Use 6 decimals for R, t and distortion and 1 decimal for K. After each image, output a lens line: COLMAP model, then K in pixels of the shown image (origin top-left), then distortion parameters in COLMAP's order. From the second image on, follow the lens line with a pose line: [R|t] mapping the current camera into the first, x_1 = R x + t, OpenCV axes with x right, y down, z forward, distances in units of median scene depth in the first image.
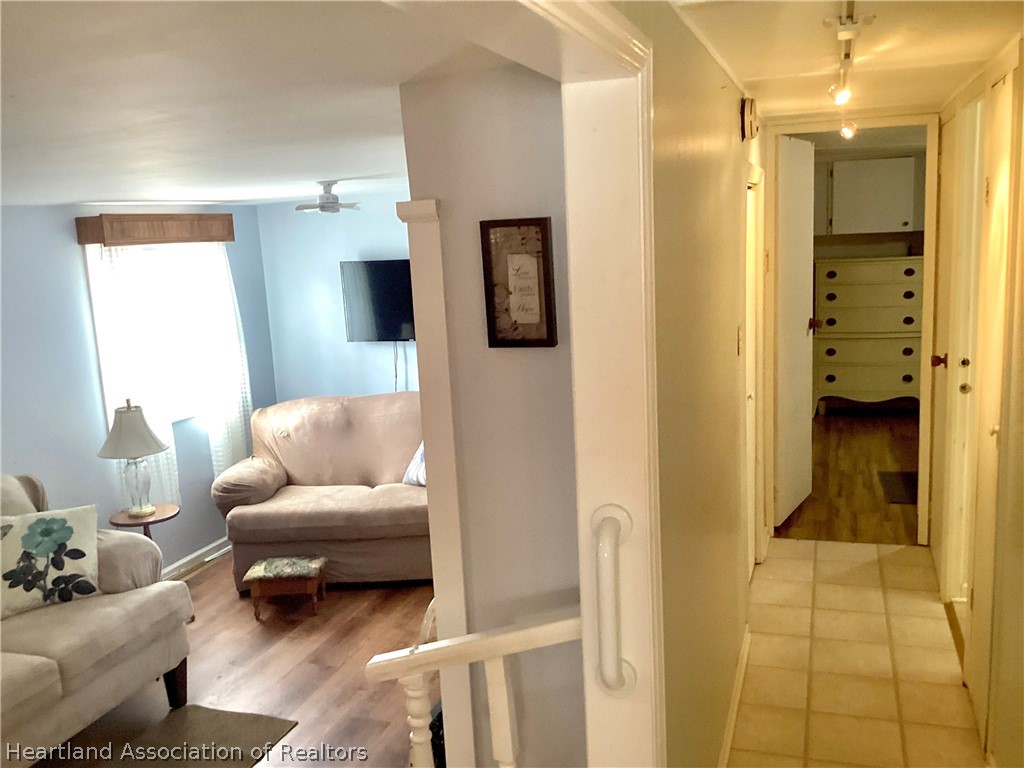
lens RADIAL K [[923.5, 0, 512.0], [0, 923.5, 384.0], [0, 0, 1]] dist [0.094095, -0.171339]
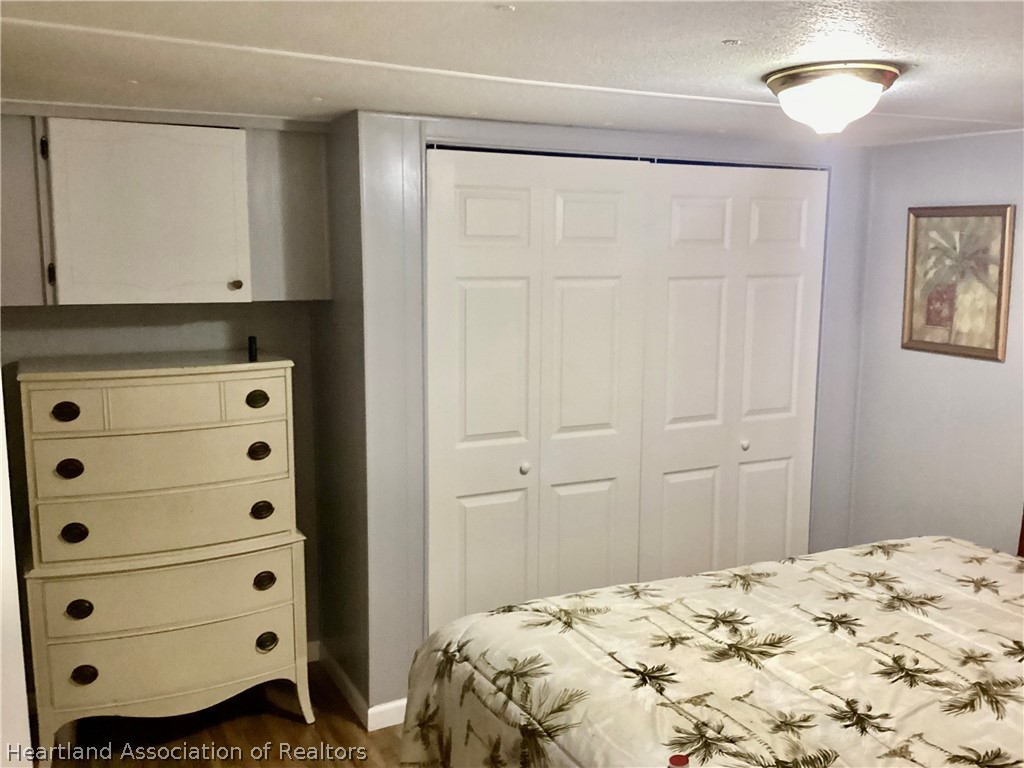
lens RADIAL K [[923.5, 0, 512.0], [0, 923.5, 384.0], [0, 0, 1]] dist [0.094095, -0.171339]
pose [[0.709383, -0.051455, 0.702943, 0.203856], [0.079531, 0.996806, -0.007293, -0.110956], [-0.700322, 0.061079, 0.711209, 0.599051]]
